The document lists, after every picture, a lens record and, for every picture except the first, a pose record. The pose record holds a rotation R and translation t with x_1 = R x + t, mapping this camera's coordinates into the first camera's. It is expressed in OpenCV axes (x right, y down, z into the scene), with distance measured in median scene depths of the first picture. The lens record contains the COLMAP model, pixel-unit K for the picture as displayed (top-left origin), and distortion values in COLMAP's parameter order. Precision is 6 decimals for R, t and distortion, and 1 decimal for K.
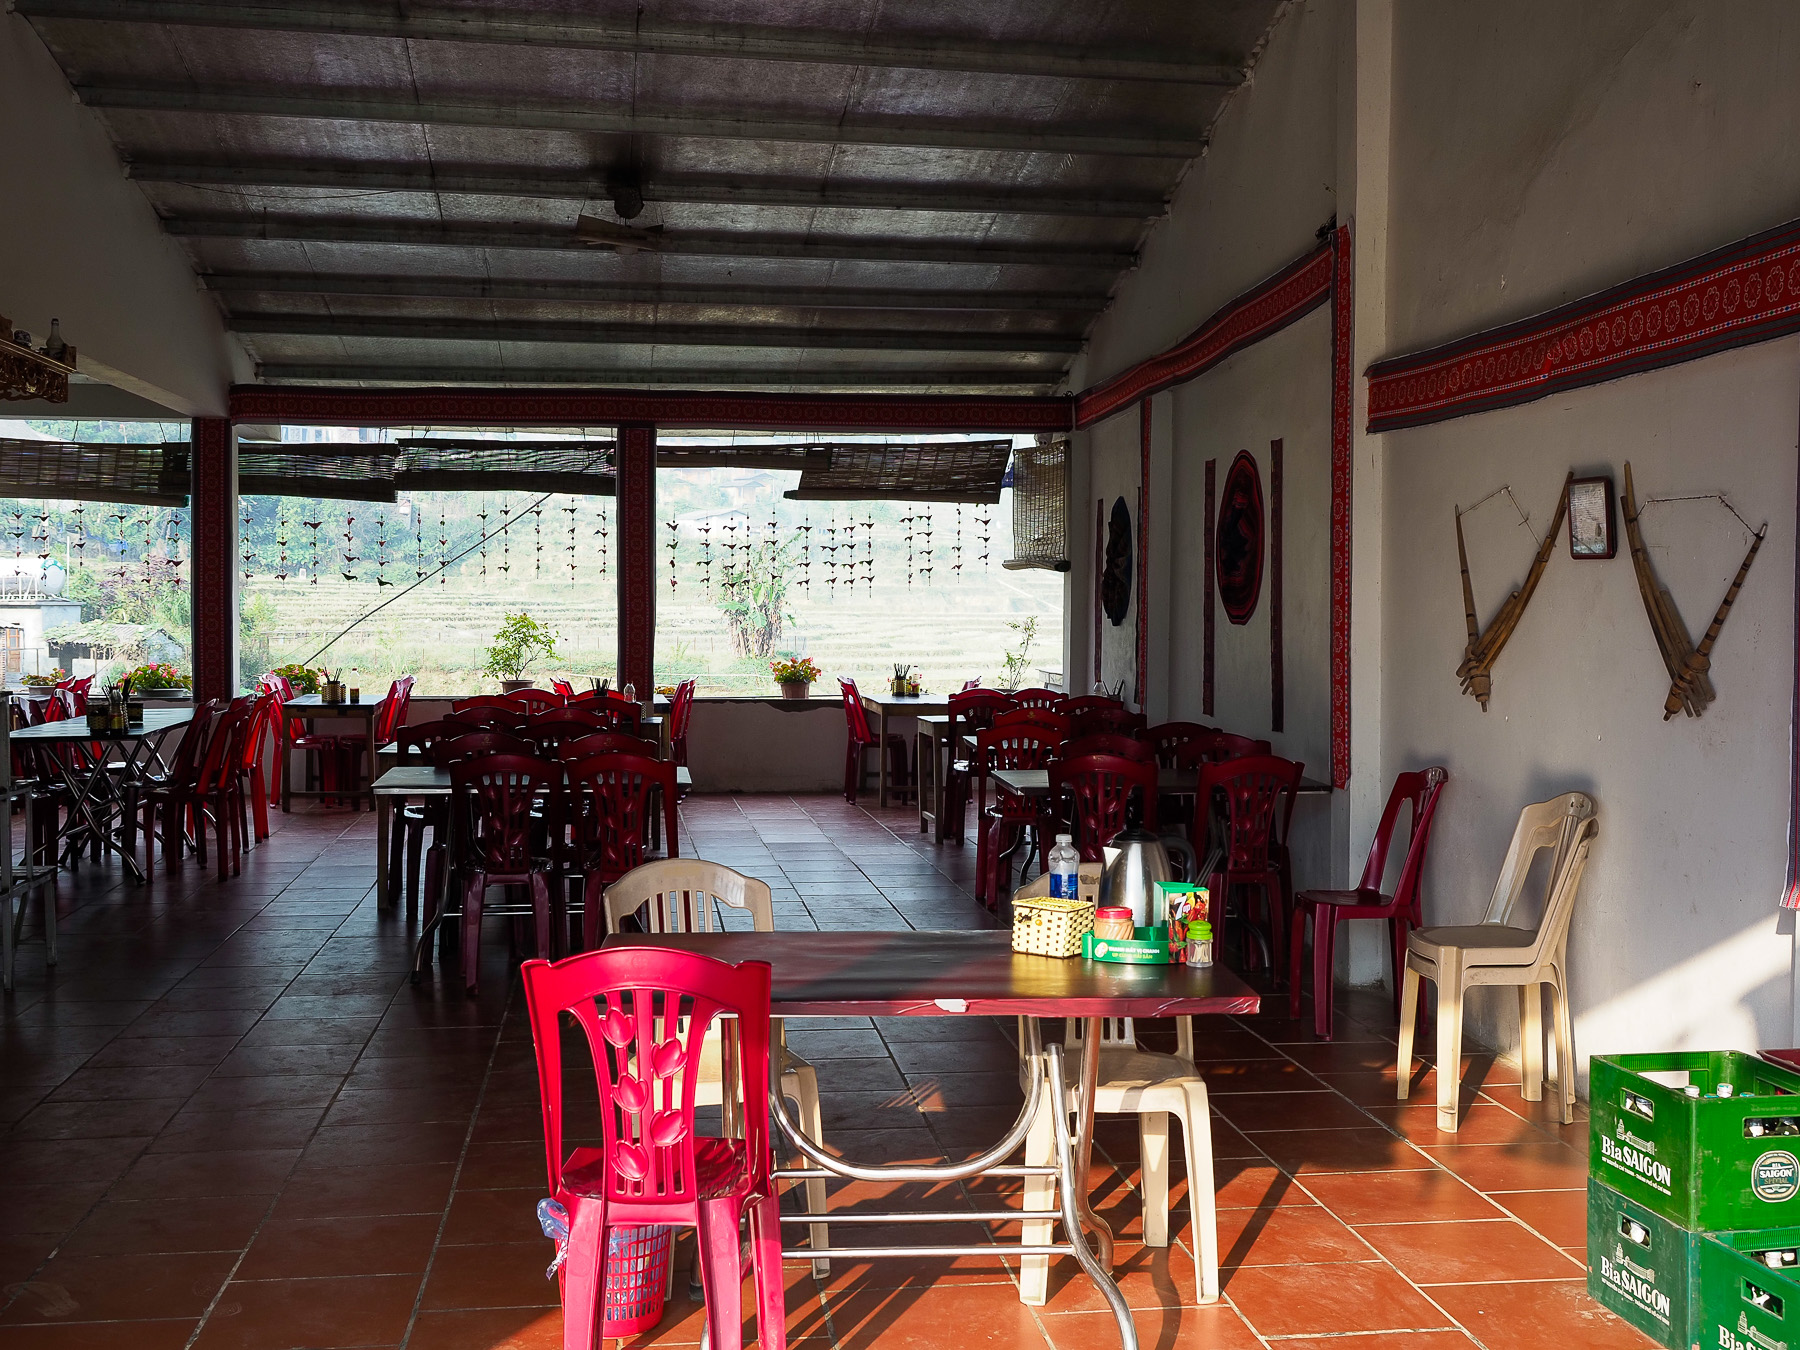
lens RADIAL K [[2034.5, 0, 900.0], [0, 2034.5, 675.0], [0, 0, 1]] dist [0.007902, 0.038244]
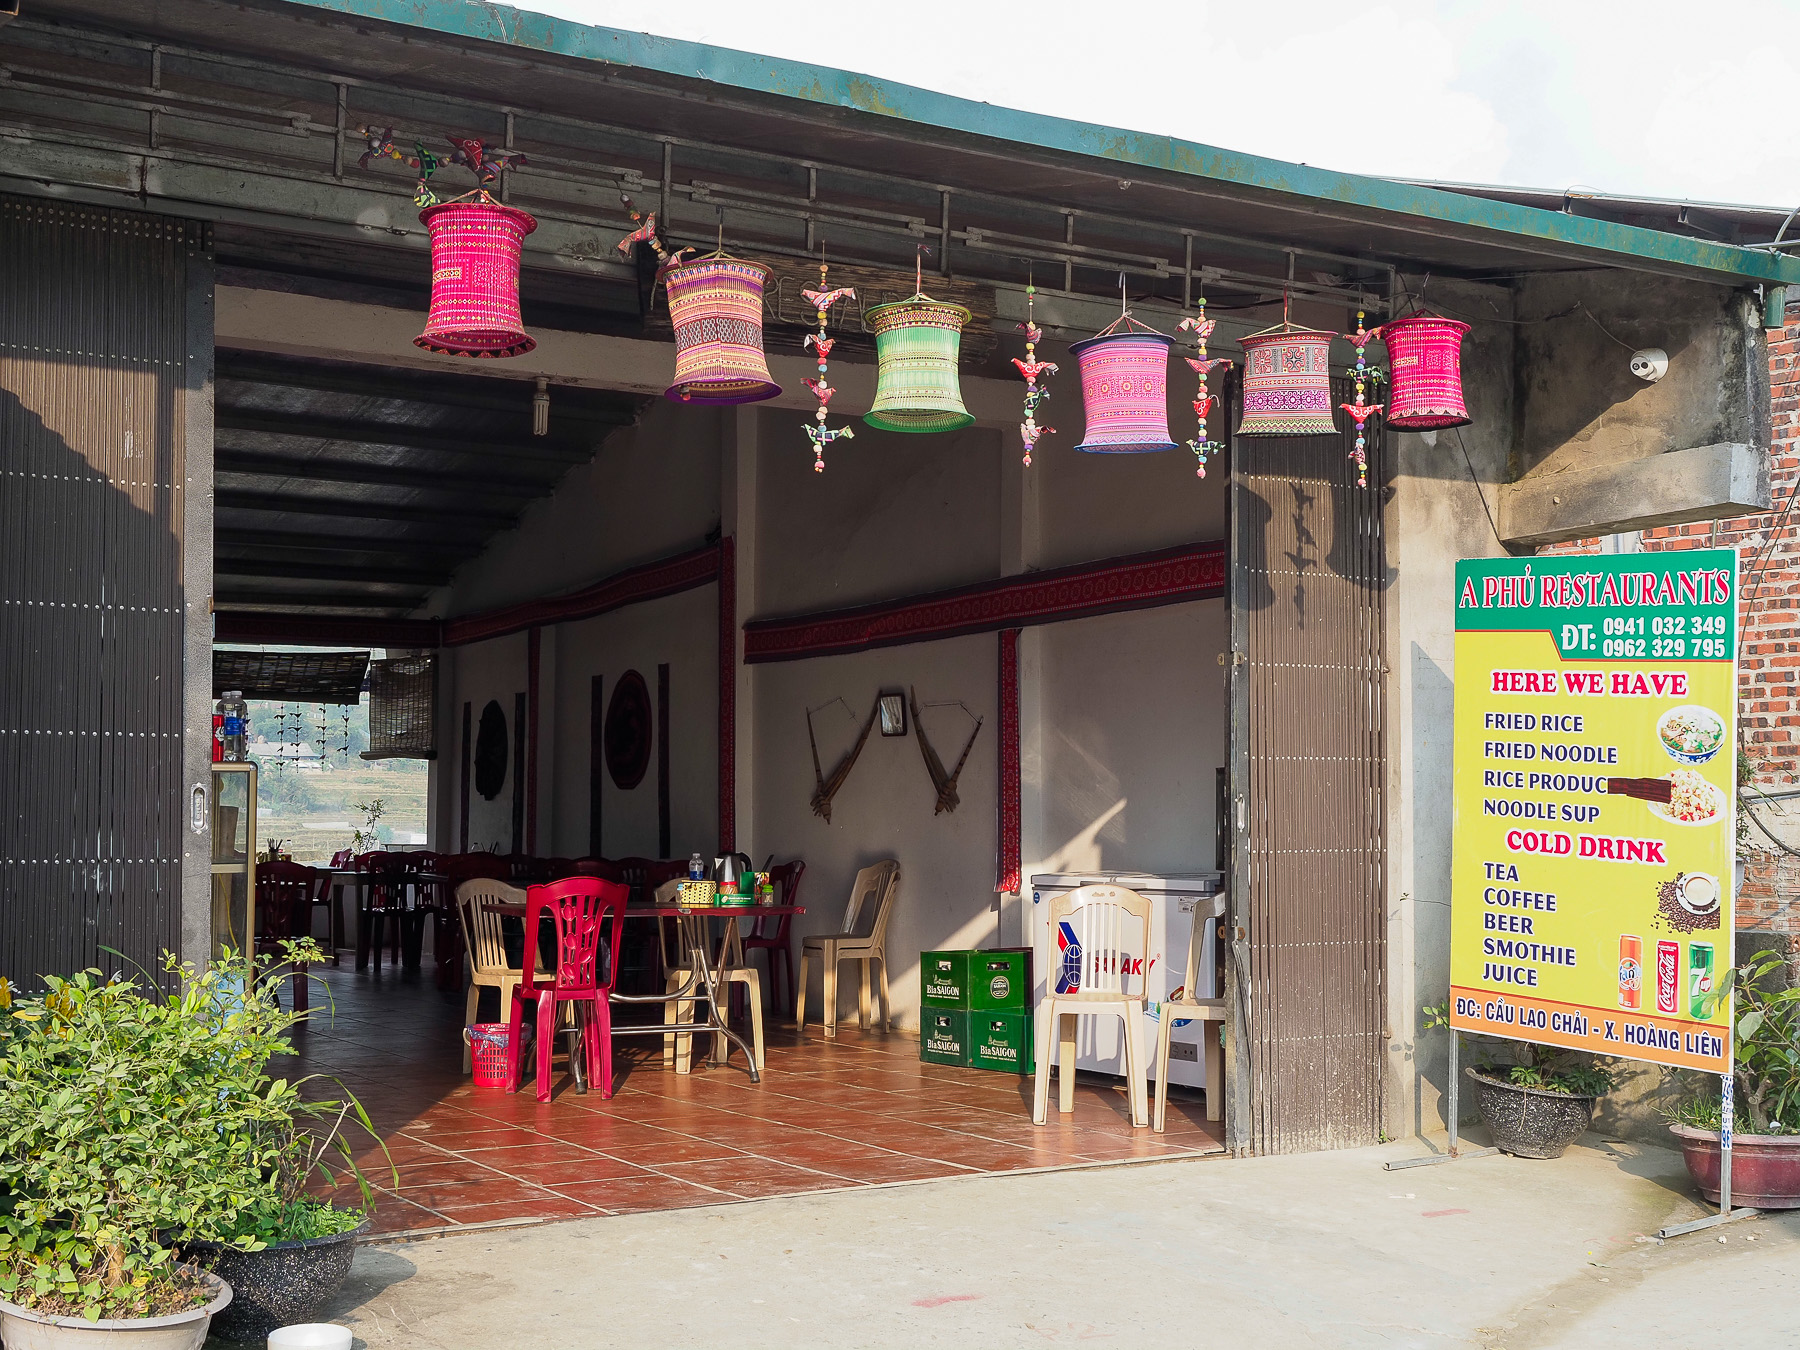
lens RADIAL K [[2201.0, 0, 900.0], [0, 2201.0, 675.0], [0, 0, 1]] dist [-0.010558, -0.003495]
pose [[0.921628, 0.024435, 0.387303, -0.334760], [0.015280, 0.994957, -0.099132, 0.066768], [-0.387773, 0.097281, 0.916607, -0.660039]]
